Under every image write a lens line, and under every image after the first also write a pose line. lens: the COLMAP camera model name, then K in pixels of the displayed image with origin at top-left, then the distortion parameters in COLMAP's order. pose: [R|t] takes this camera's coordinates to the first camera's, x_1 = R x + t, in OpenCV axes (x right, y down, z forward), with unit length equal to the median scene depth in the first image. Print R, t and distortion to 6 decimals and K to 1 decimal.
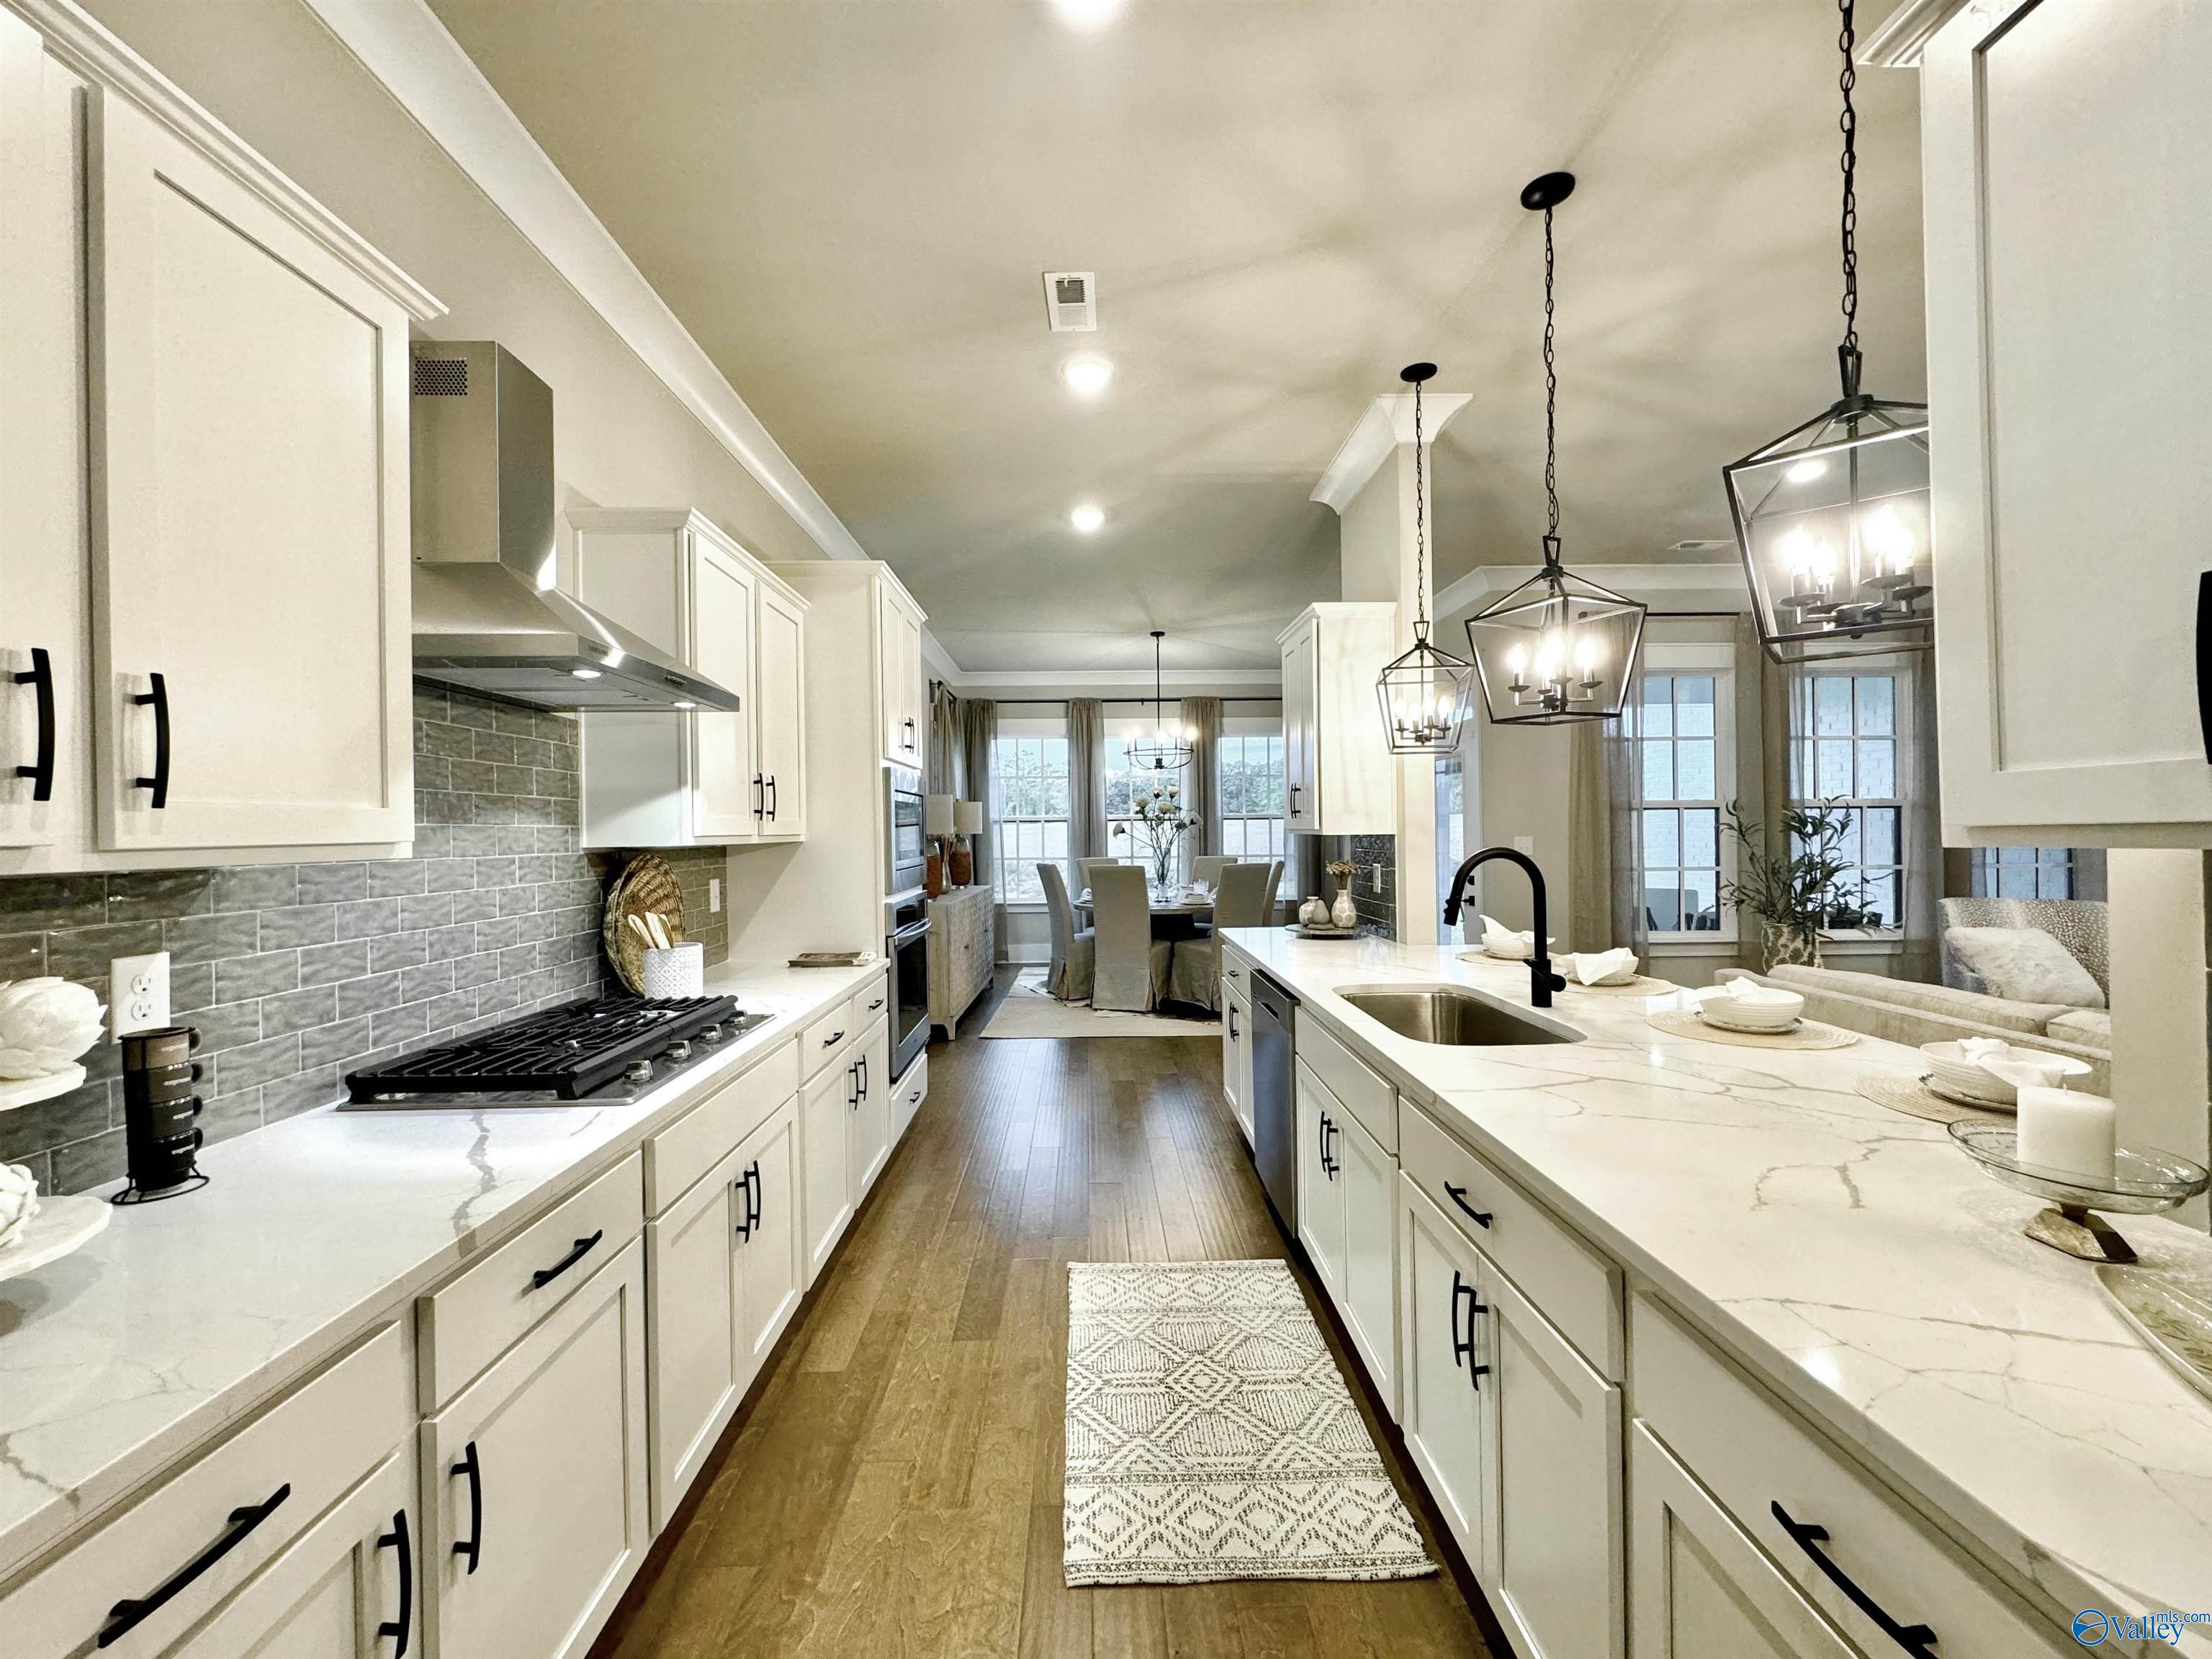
lens RADIAL K [[882.1, 0, 1106.0], [0, 882.1, 829.5], [0, 0, 1]] dist [-0.000375, 0.000255]
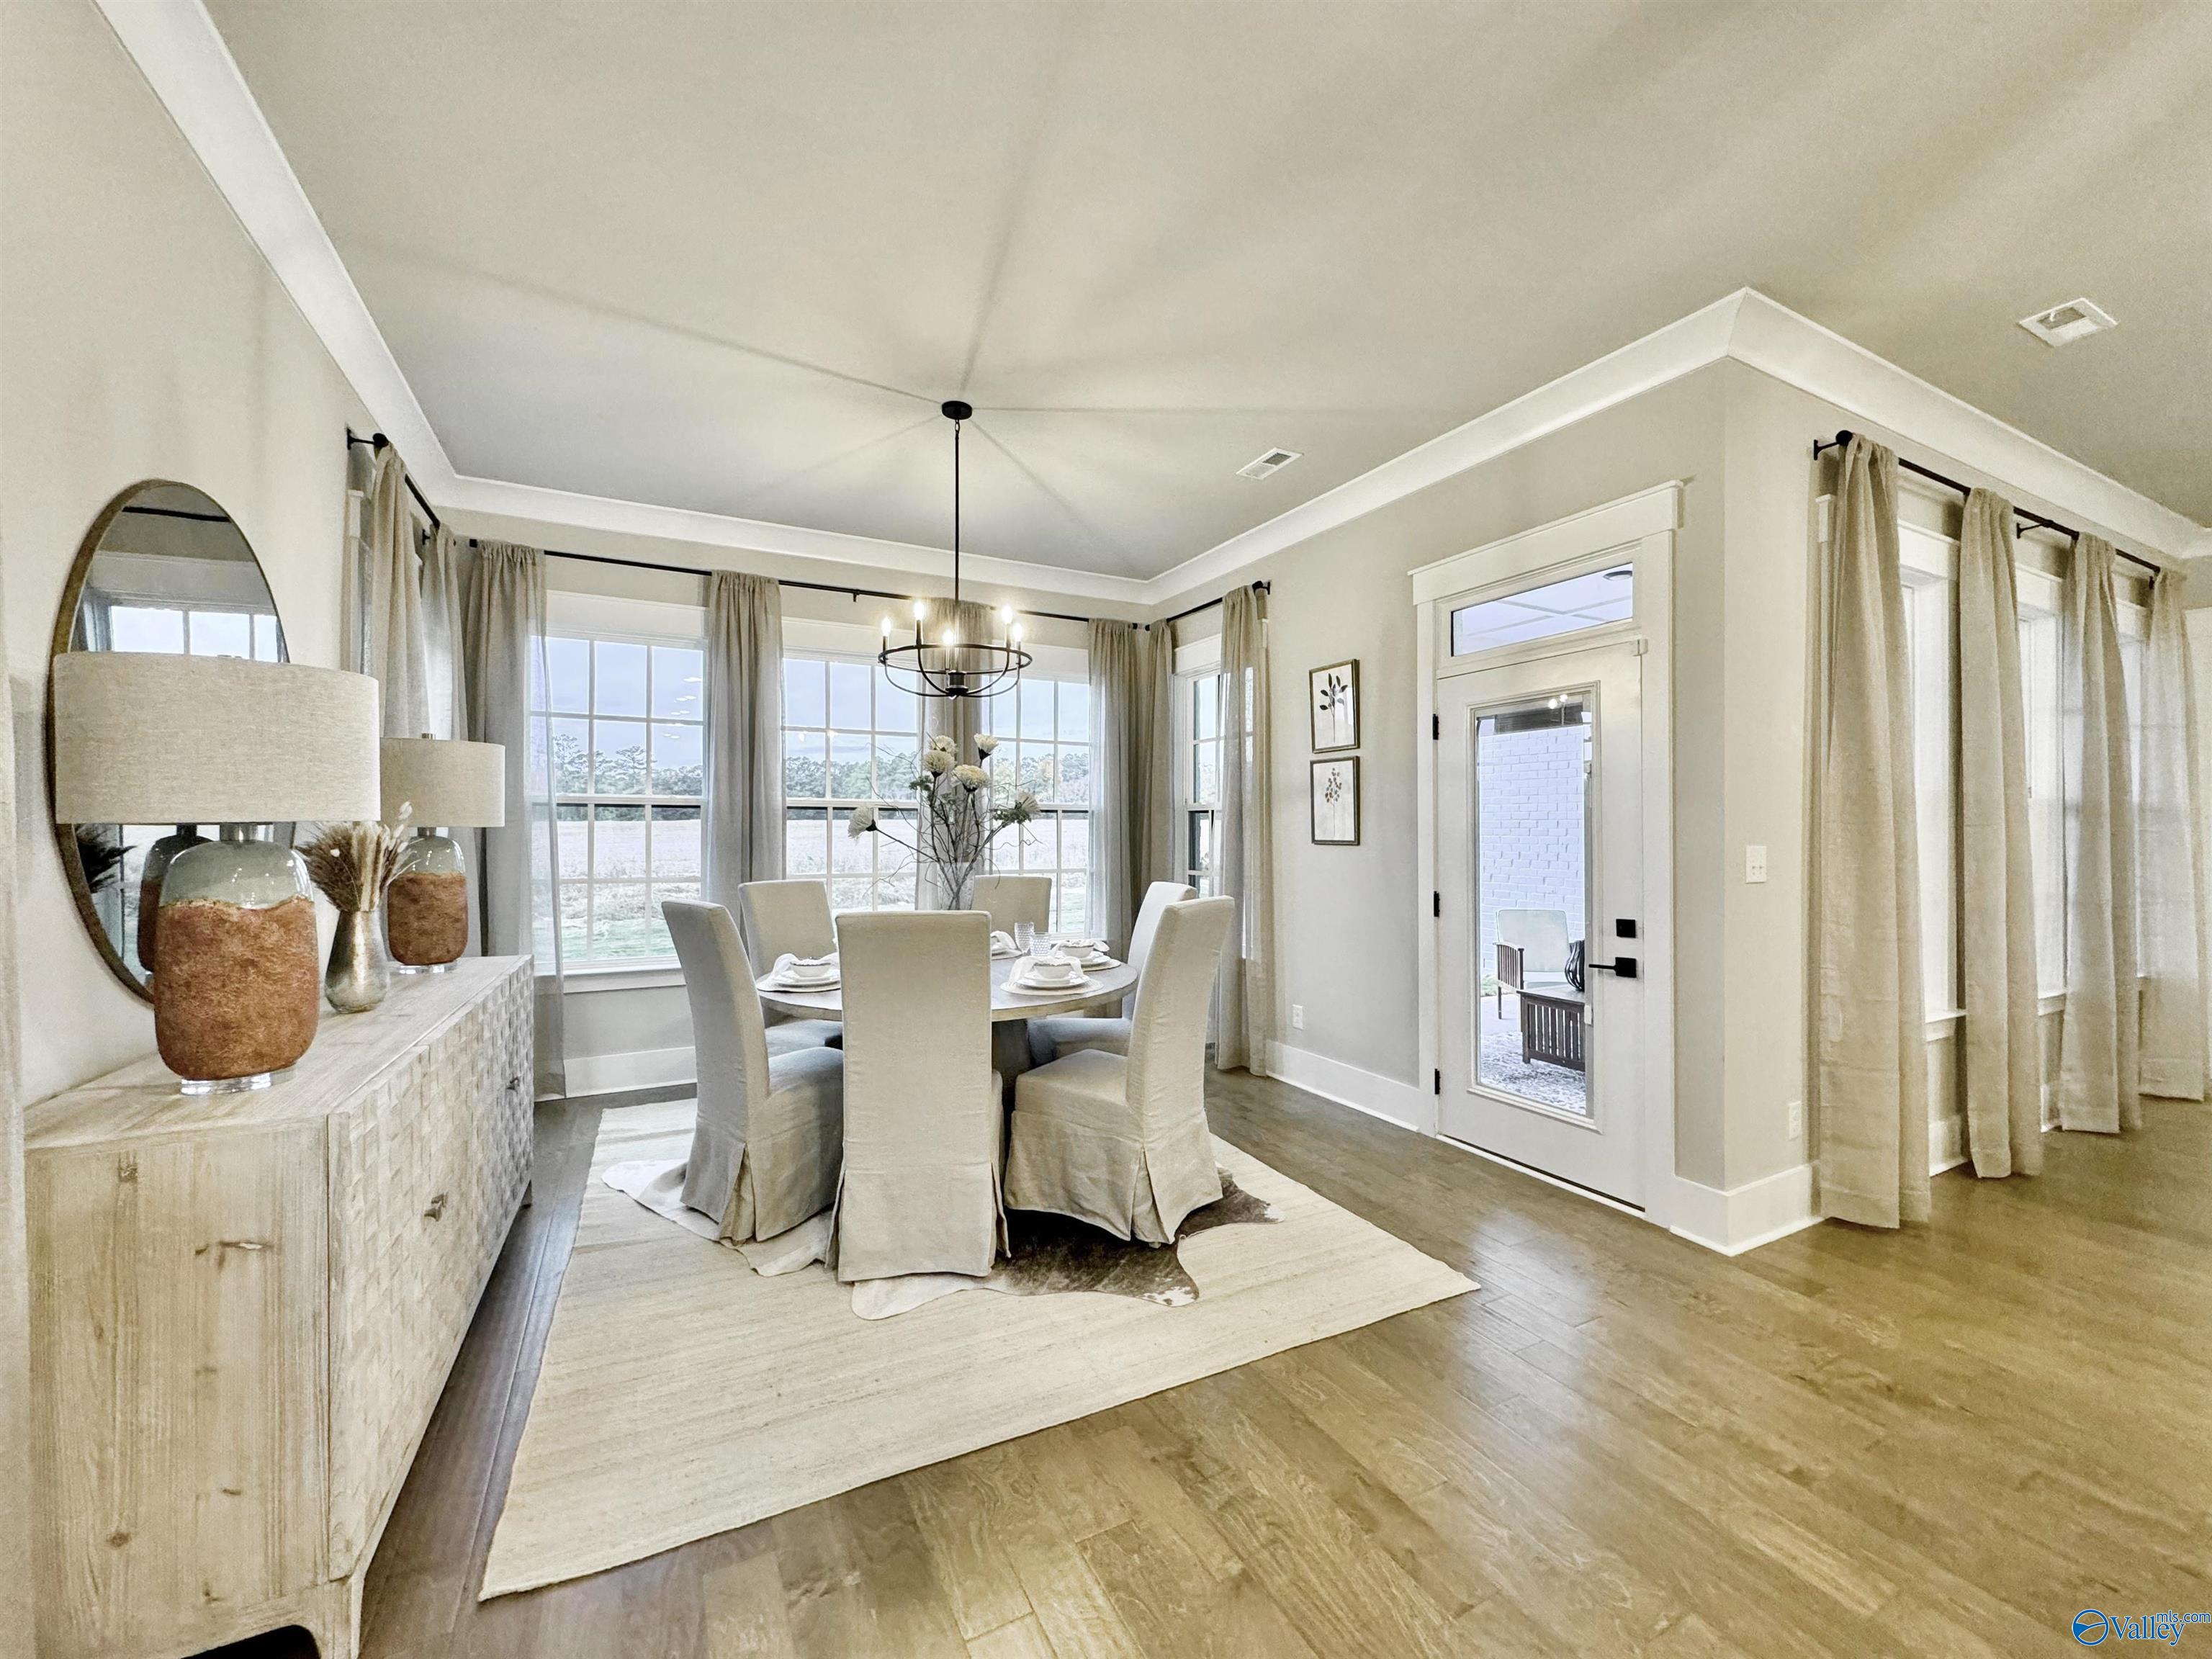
lens RADIAL K [[882.1, 0, 1106.0], [0, 882.1, 829.5], [0, 0, 1]] dist [-0.000375, 0.000255]
pose [[0.896887, 0.012488, 0.442082, -0.075558], [-0.012101, 0.999920, -0.003696, 0.003378], [-0.442093, -0.002035, 0.896967, 0.534335]]
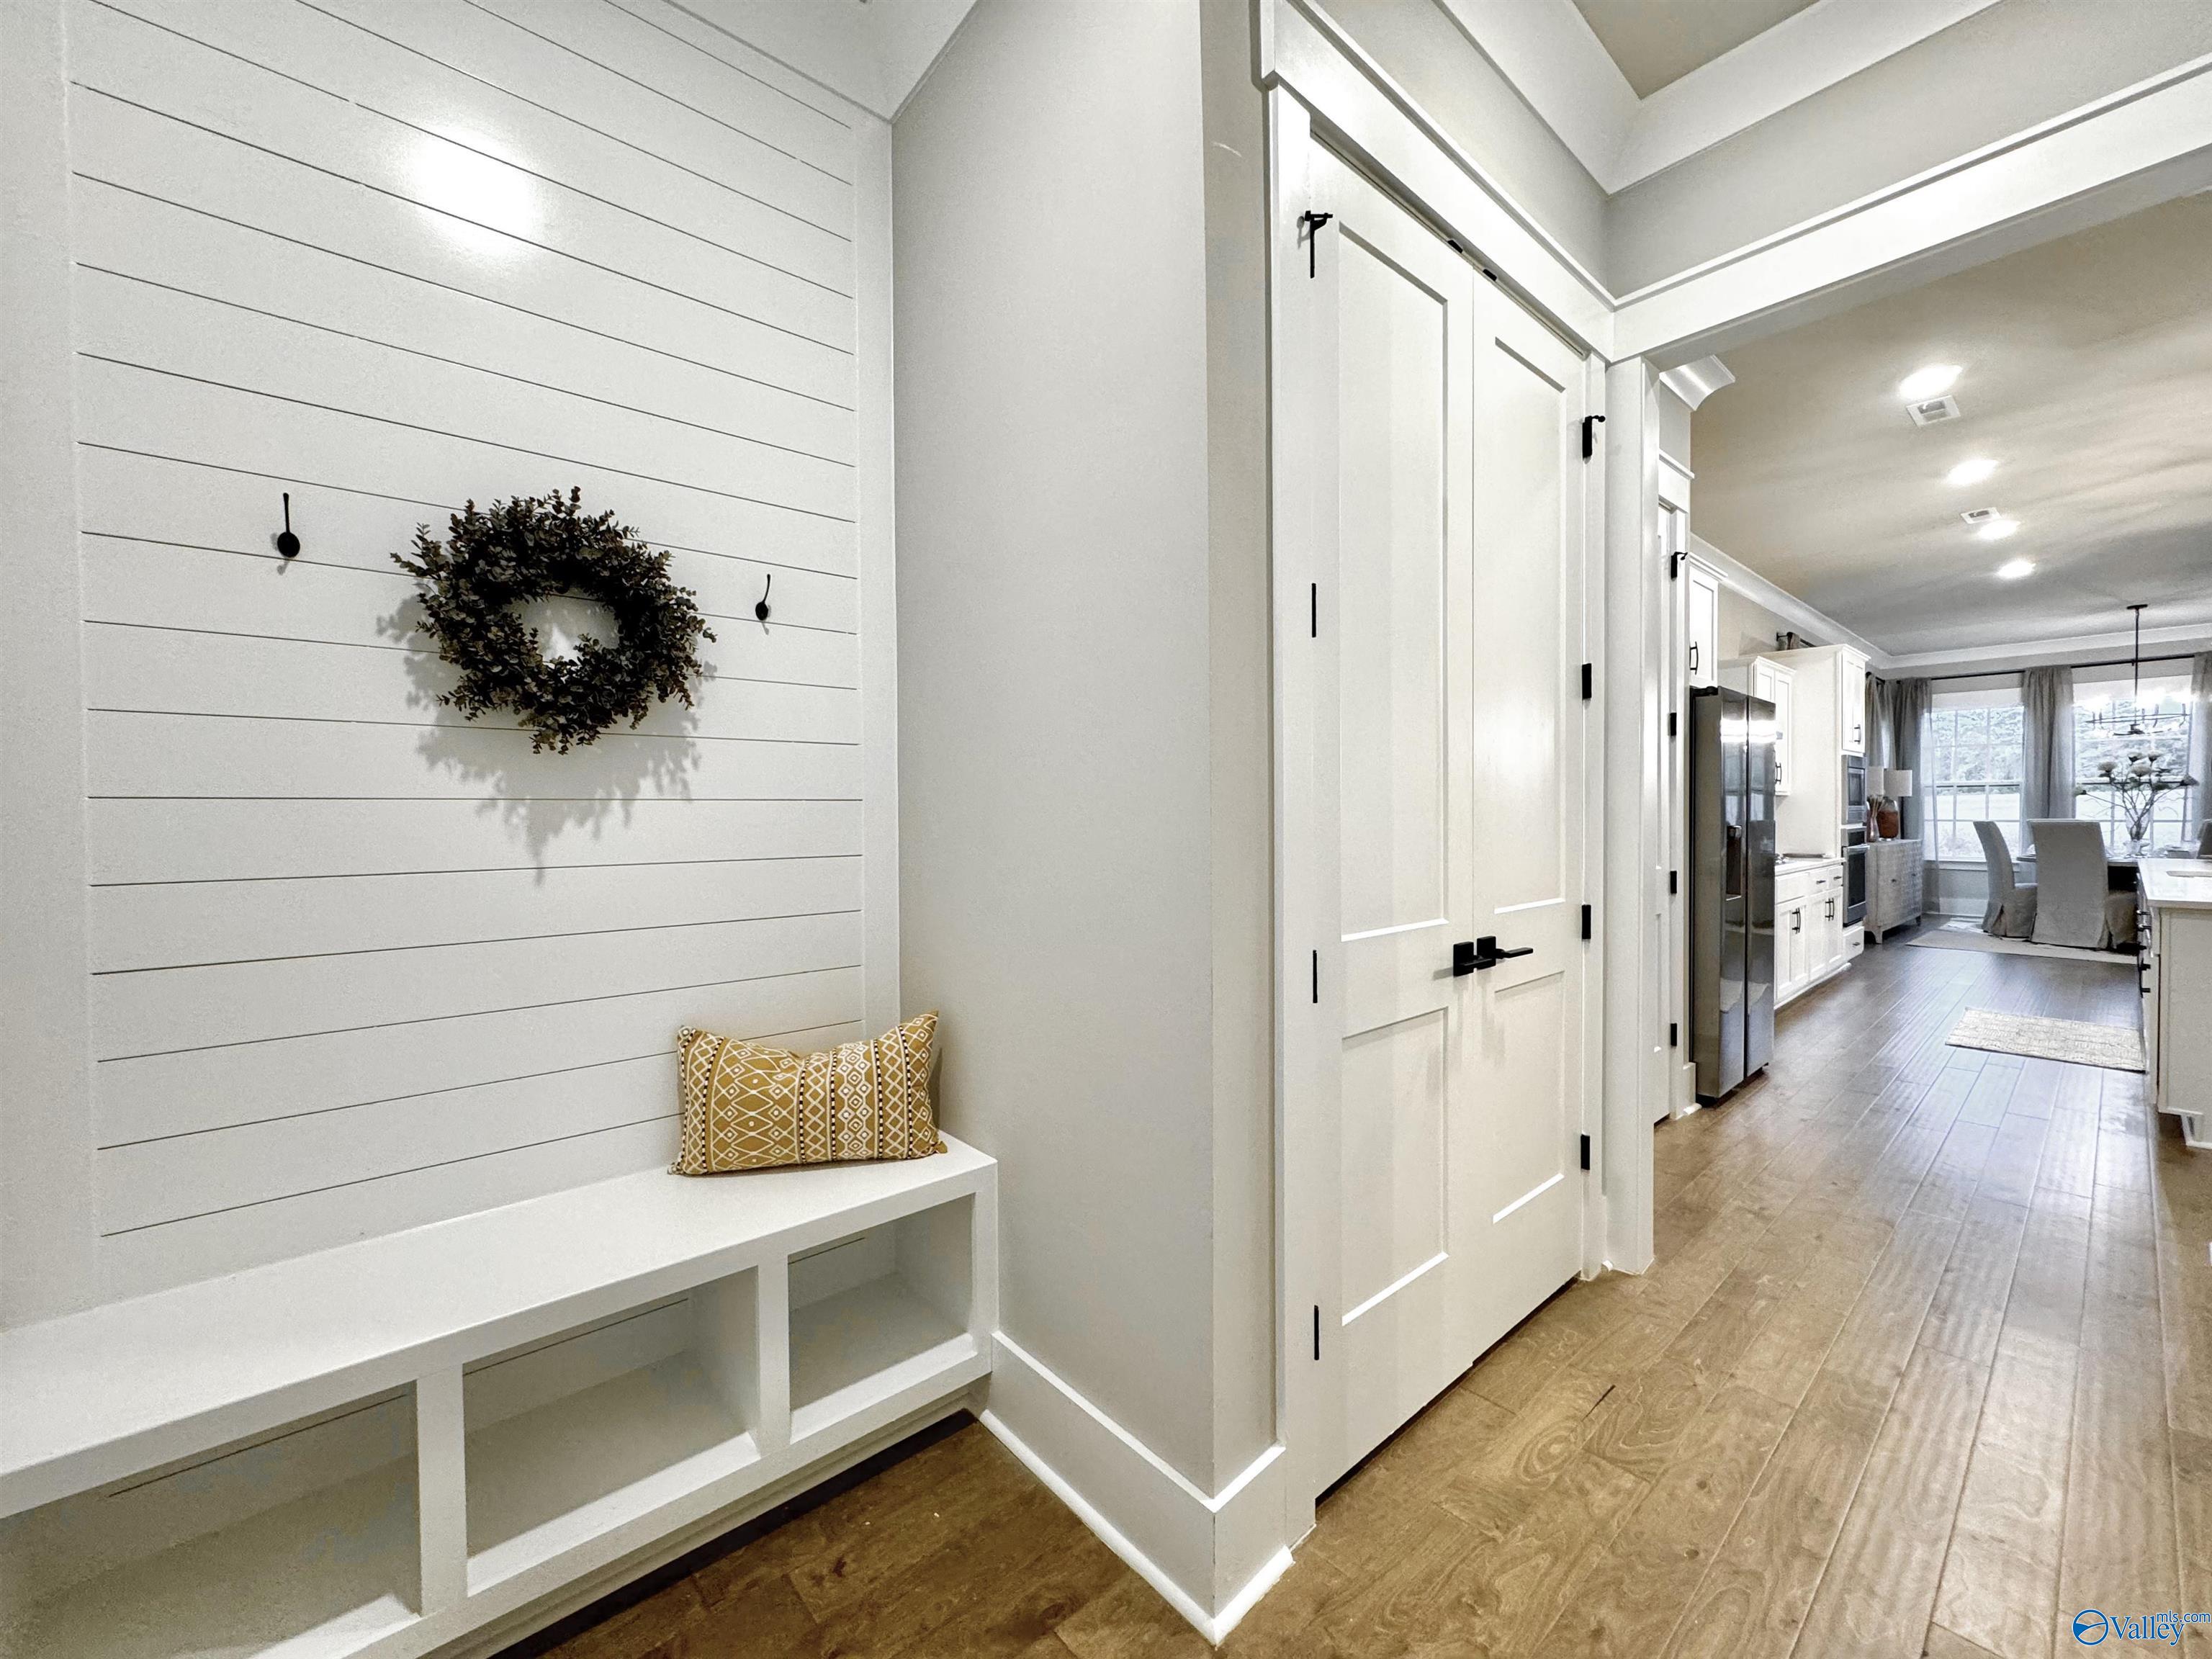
lens RADIAL K [[882.1, 0, 1106.0], [0, 882.1, 829.5], [0, 0, 1]] dist [-0.000375, 0.000255]
pose [[0.637478, 0.020932, -0.770184, 0.090069], [0.003332, 0.999547, 0.029923, 0.010170], [0.770462, -0.021641, 0.637119, -0.636368]]
